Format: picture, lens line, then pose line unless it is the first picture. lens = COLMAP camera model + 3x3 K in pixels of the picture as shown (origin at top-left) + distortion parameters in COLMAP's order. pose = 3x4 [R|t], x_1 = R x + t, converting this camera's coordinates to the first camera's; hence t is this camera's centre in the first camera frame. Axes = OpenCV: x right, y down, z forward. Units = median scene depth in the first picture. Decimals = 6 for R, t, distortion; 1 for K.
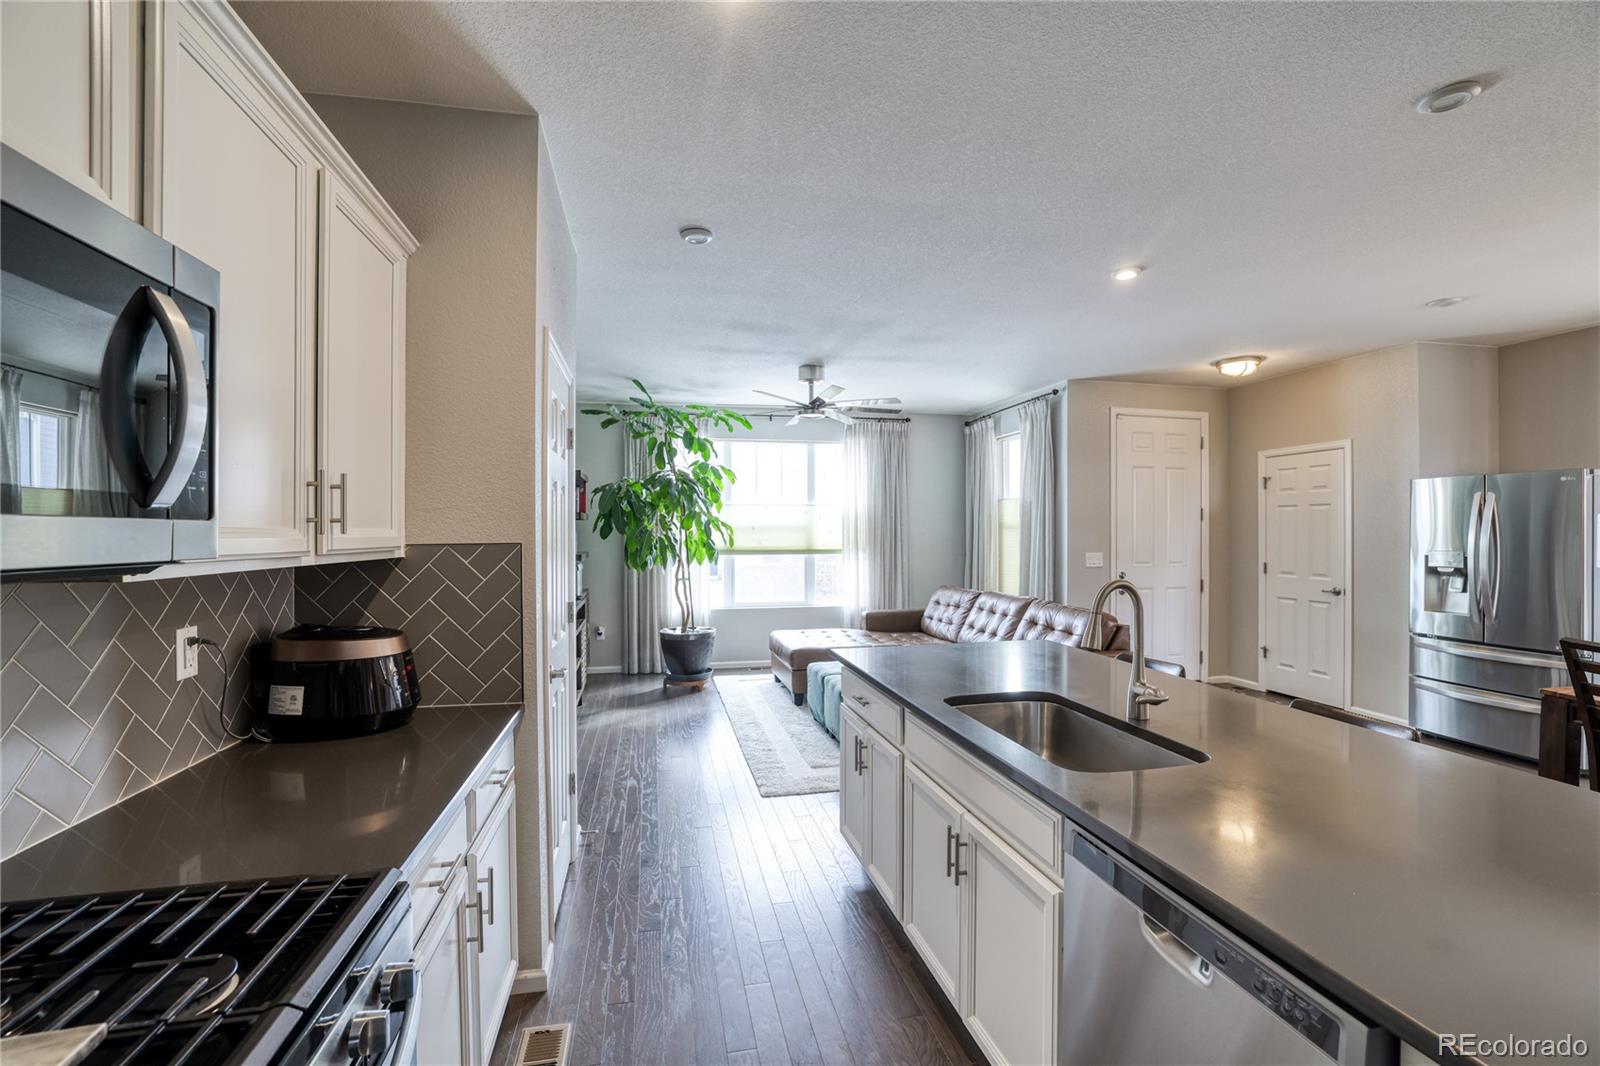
lens RADIAL K [[692.0, 0, 796.8], [0, 692.0, 533.6], [0, 0, 1]] dist [-0.039648, 0.011273]
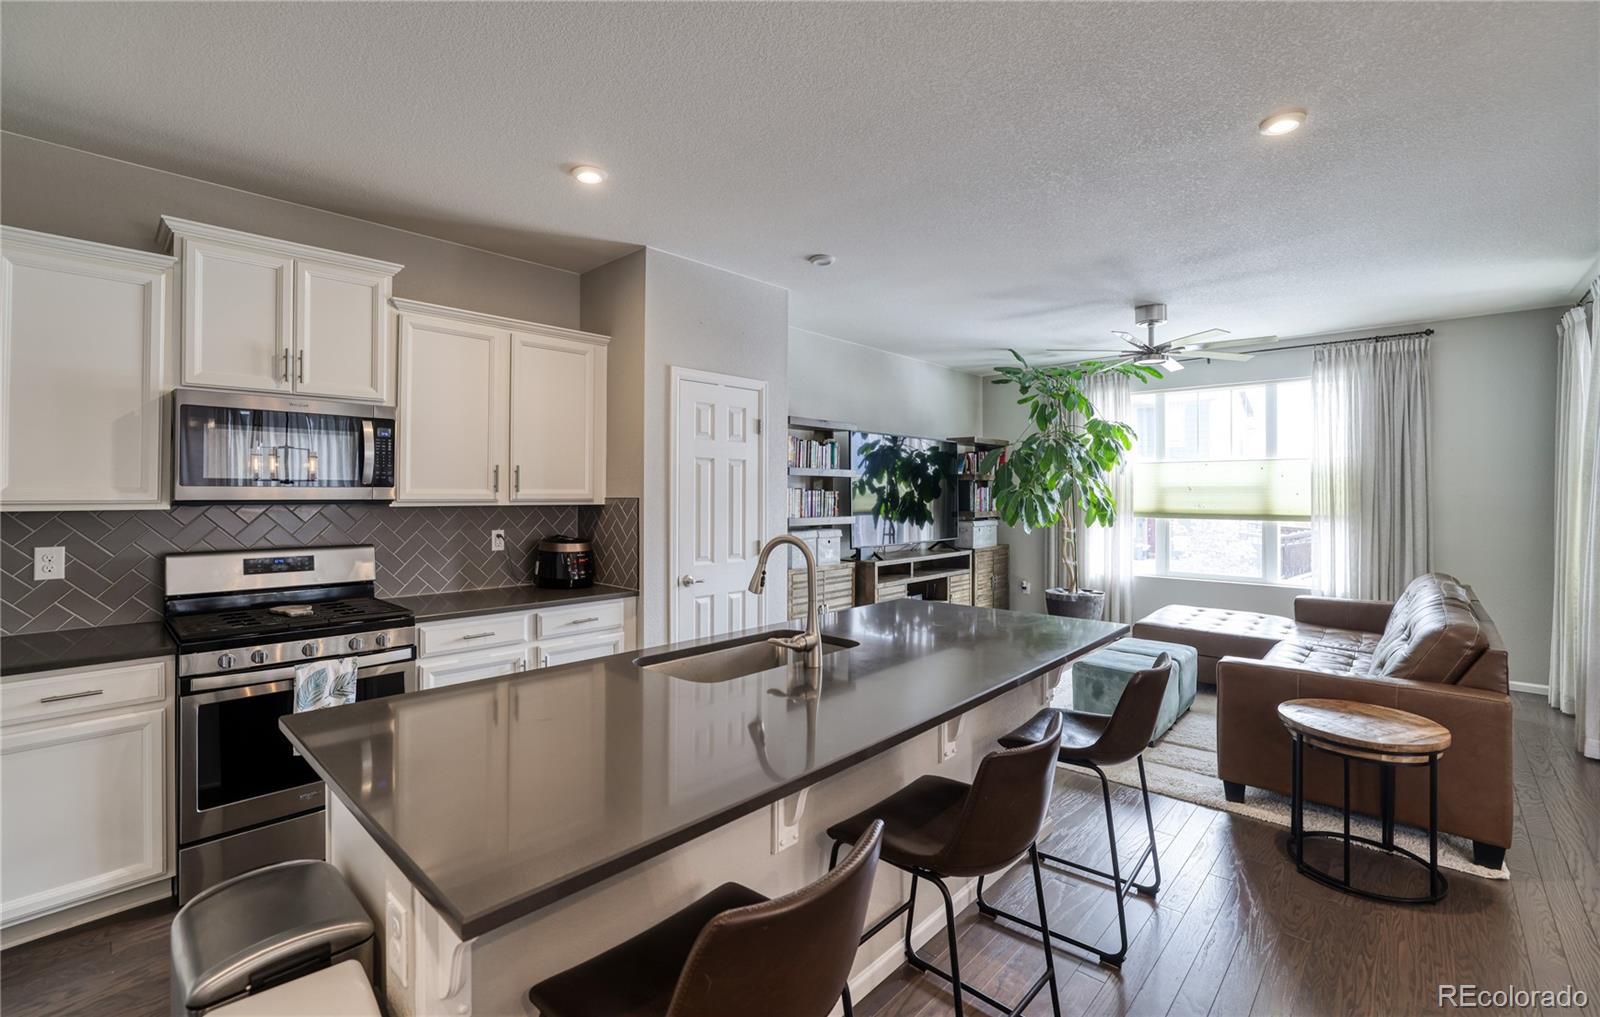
lens RADIAL K [[689.2, 0, 795.5], [0, 689.2, 487.0], [0, 0, 1]] dist [-0.042641, 0.010480]
pose [[0.577974, -0.001384, -0.816054, 0.568563], [-0.005501, 0.999969, -0.005592, -0.002828], [0.816037, 0.007722, 0.577948, 0.146567]]
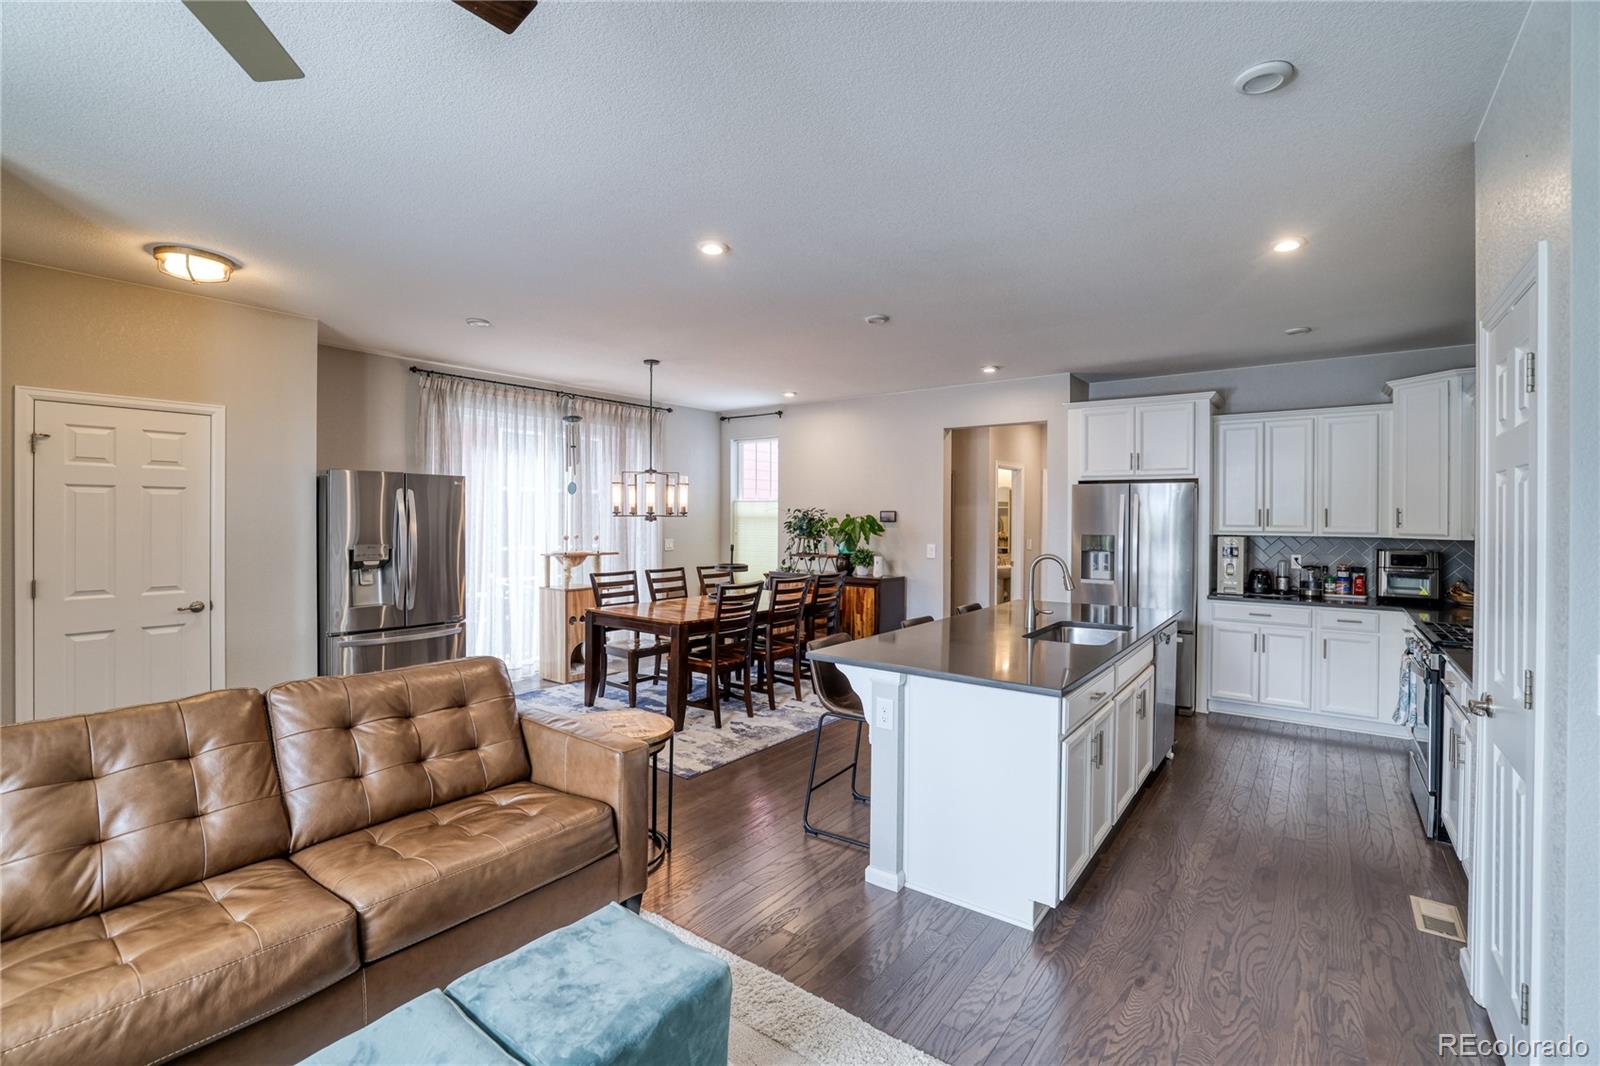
lens RADIAL K [[692.0, 0, 798.7], [0, 692.0, 520.4], [0, 0, 1]] dist [-0.039648, 0.011273]
pose [[-0.655894, -0.006554, 0.754825, -0.216189], [-0.001414, 0.999971, 0.007454, -0.017646], [-0.754852, 0.003822, -0.655884, 1.140650]]
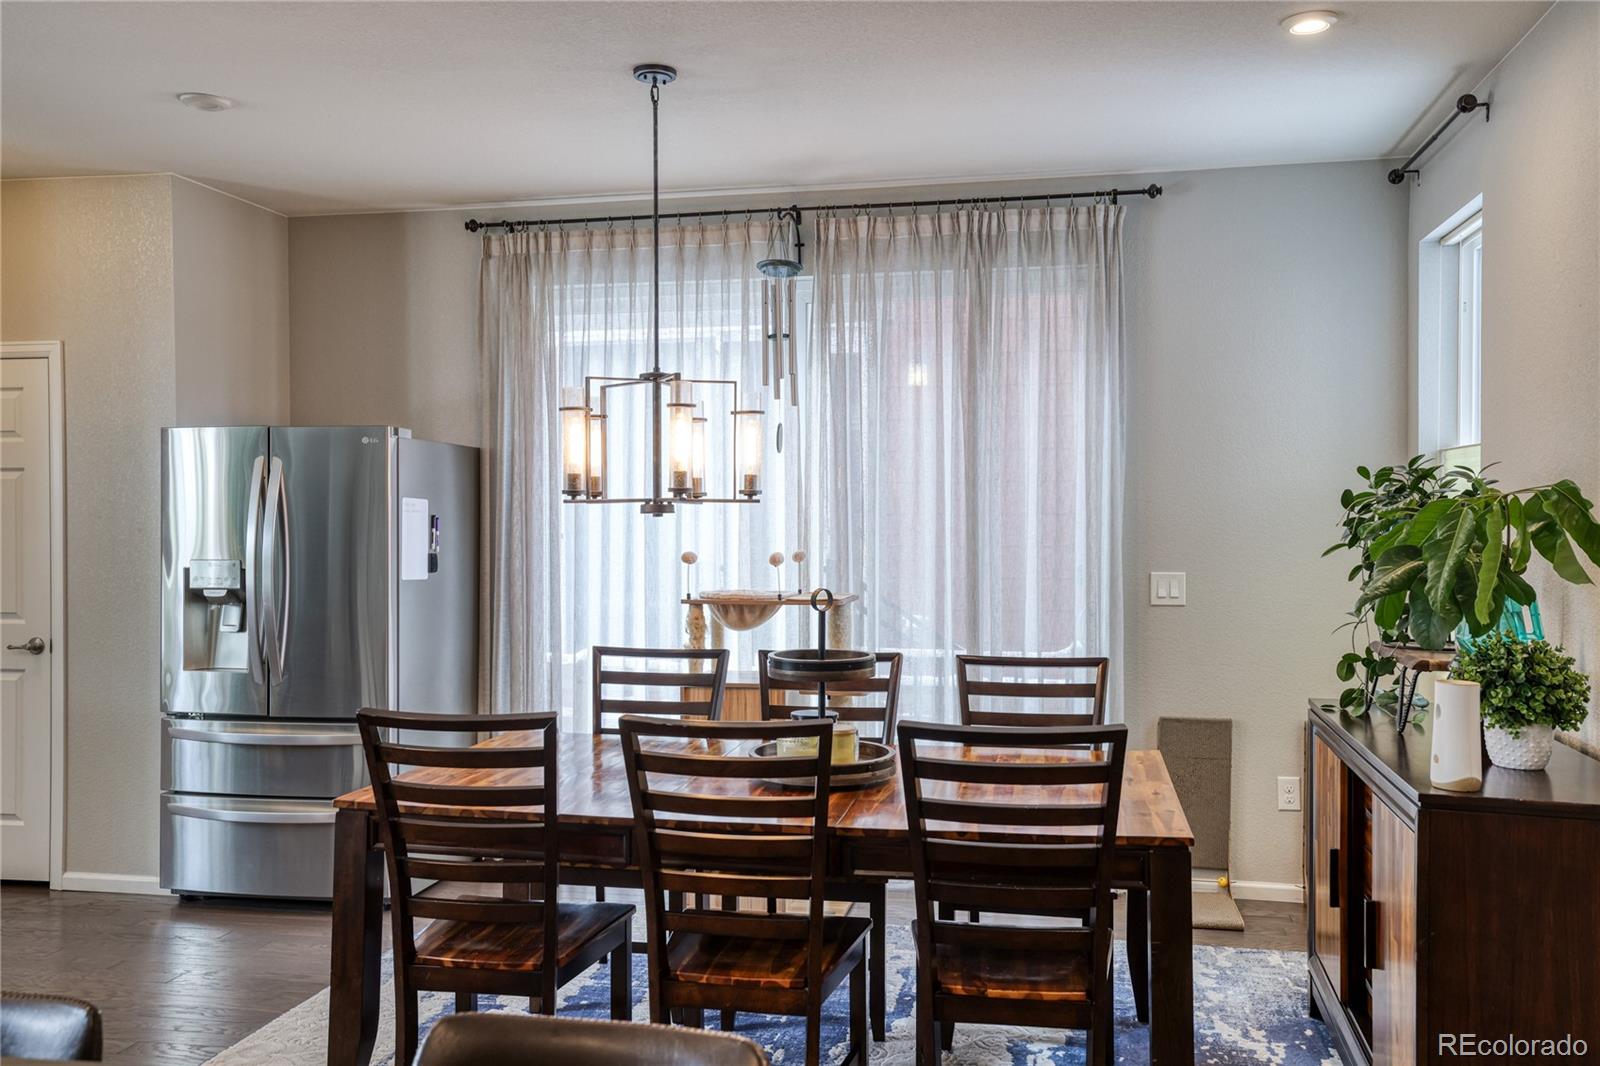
lens RADIAL K [[1317.9, 0, 788.2], [0, 1317.9, 535.2], [0, 0, 1]] dist [0.047793, 0.014563]
pose [[0.410576, -0.011363, 0.911756, 0.151336], [0.003707, 0.999935, 0.010792, -0.004398], [-0.911819, -0.001051, 0.410591, 0.114046]]
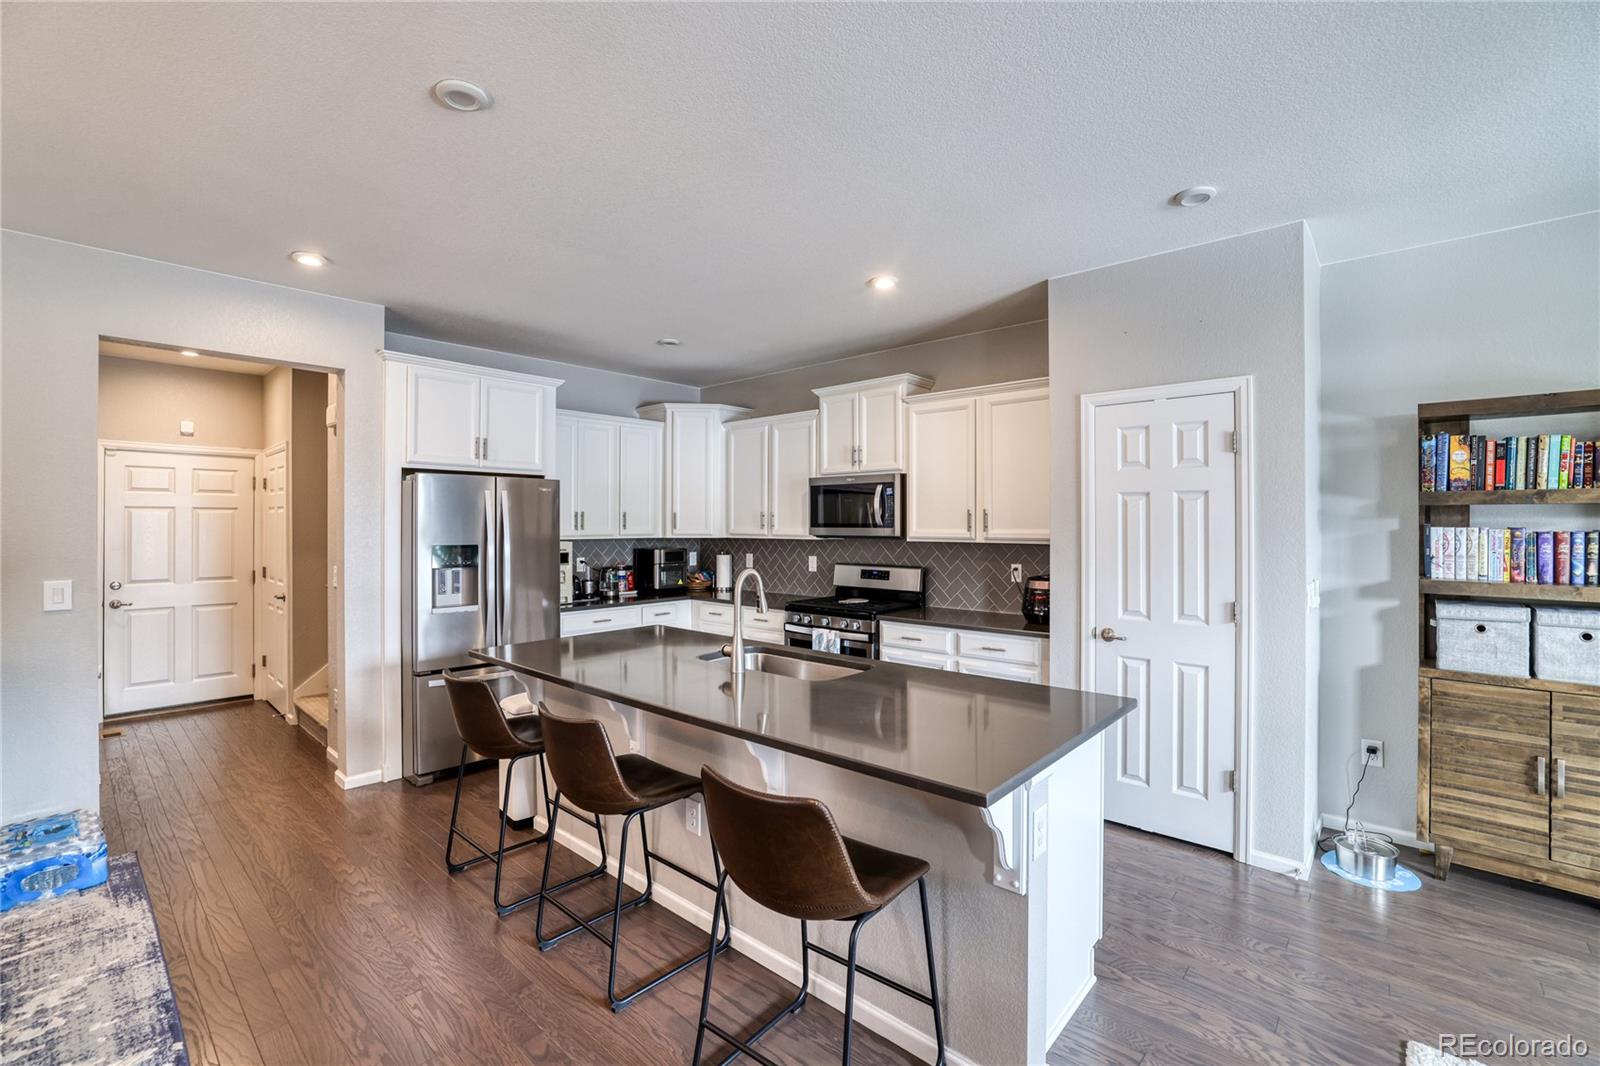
lens RADIAL K [[692.0, 0, 796.8], [0, 692.0, 522.7], [0, 0, 1]] dist [-0.039648, 0.011273]
pose [[-0.809723, 0.002277, -0.586808, 0.501359], [0.001423, 0.999997, 0.001916, -0.013537], [0.586811, 0.000716, -0.809724, 0.916206]]
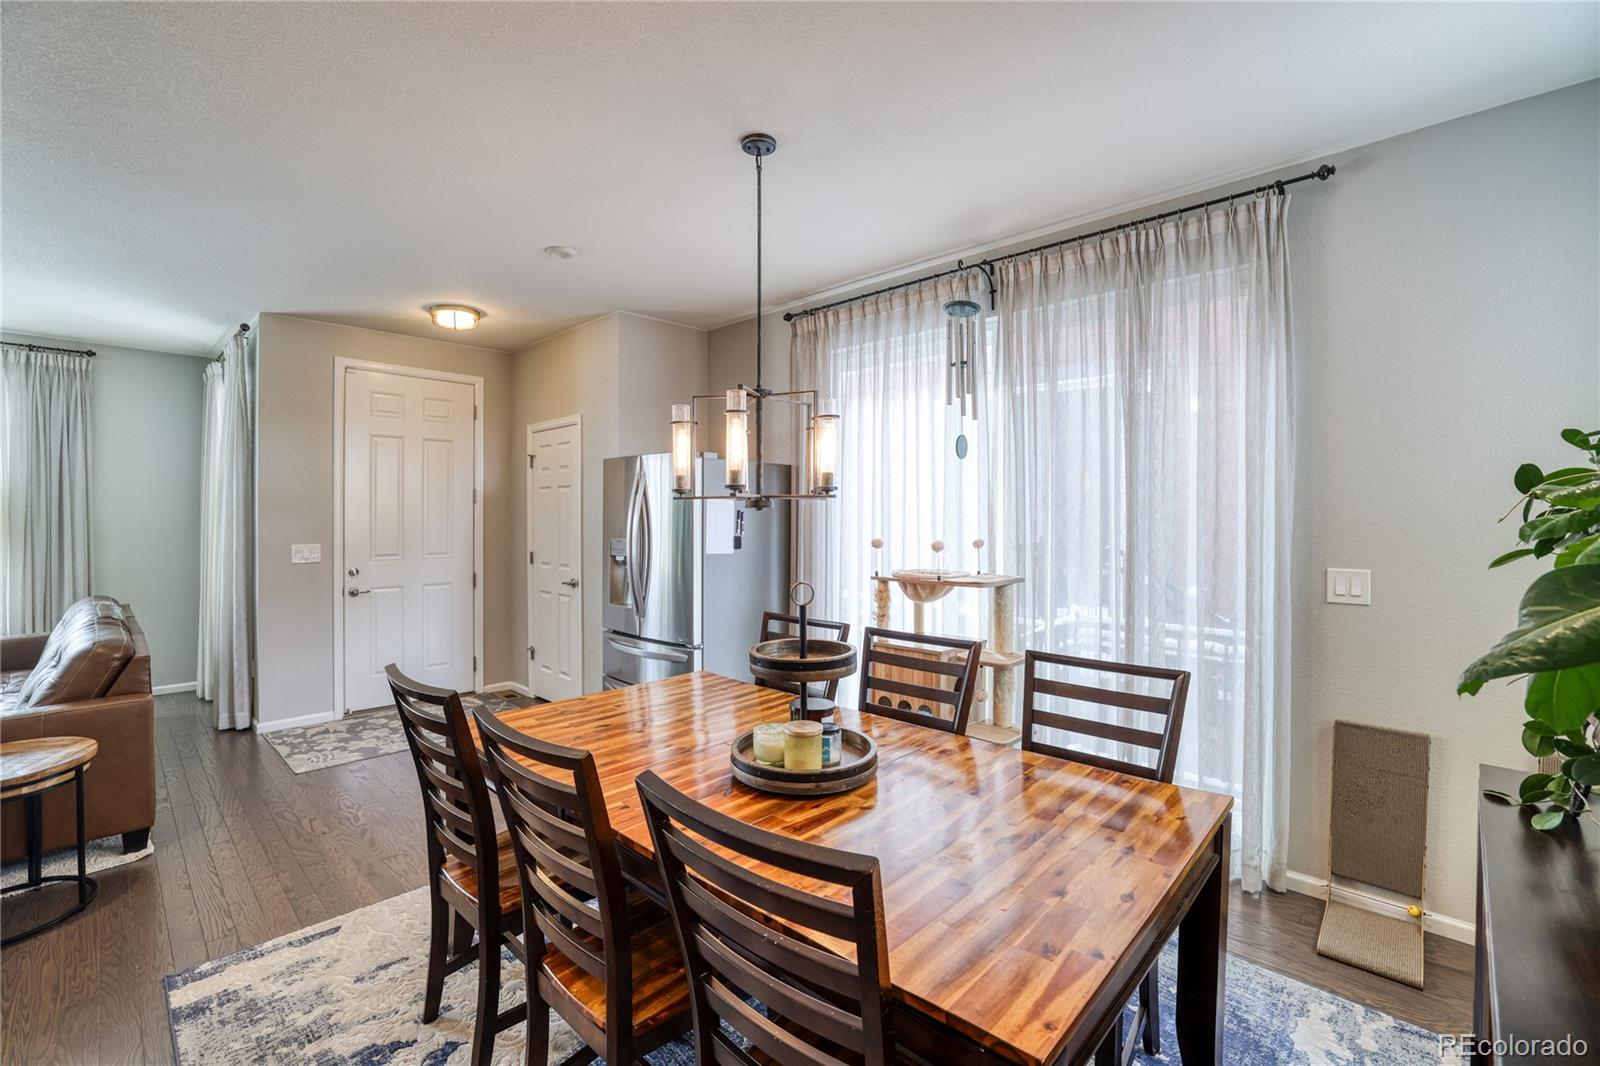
lens RADIAL K [[692.0, 0, 796.2], [0, 692.0, 519.4], [0, 0, 1]] dist [-0.039648, 0.011273]
pose [[0.824785, -0.004460, 0.565429, 0.602582], [0.001921, 0.999985, 0.005087, -0.003420], [-0.565444, -0.003109, 0.824781, 0.085540]]
